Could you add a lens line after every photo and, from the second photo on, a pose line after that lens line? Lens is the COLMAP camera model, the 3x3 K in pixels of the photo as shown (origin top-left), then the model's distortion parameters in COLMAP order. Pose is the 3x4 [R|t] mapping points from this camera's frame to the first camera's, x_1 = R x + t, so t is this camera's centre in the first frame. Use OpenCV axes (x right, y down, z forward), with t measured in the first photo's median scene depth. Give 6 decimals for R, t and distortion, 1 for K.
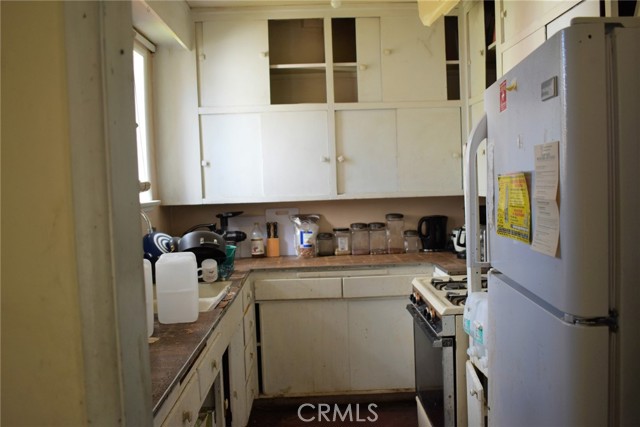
lens RADIAL K [[618.7, 0, 320.0], [0, 618.7, 213.5], [0, 0, 1]] dist [-0.043836, -0.009711]
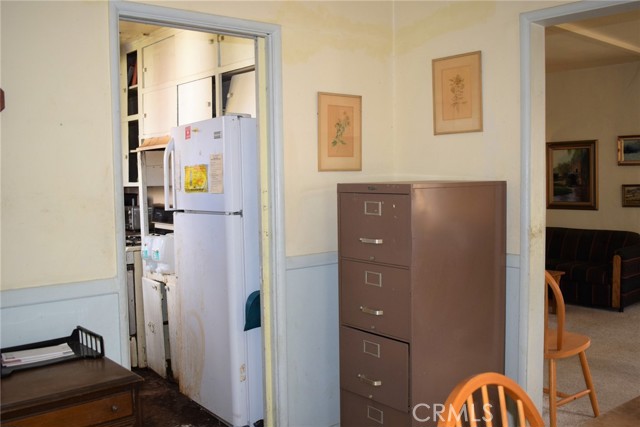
lens RADIAL K [[618.7, 0, 320.0], [0, 618.7, 213.5], [0, 0, 1]] dist [-0.043836, -0.009711]
pose [[0.767896, -0.020075, 0.640260, -0.829610], [0.023365, 0.999721, 0.003322, 0.121505], [-0.640148, 0.012408, 0.768151, -1.128948]]
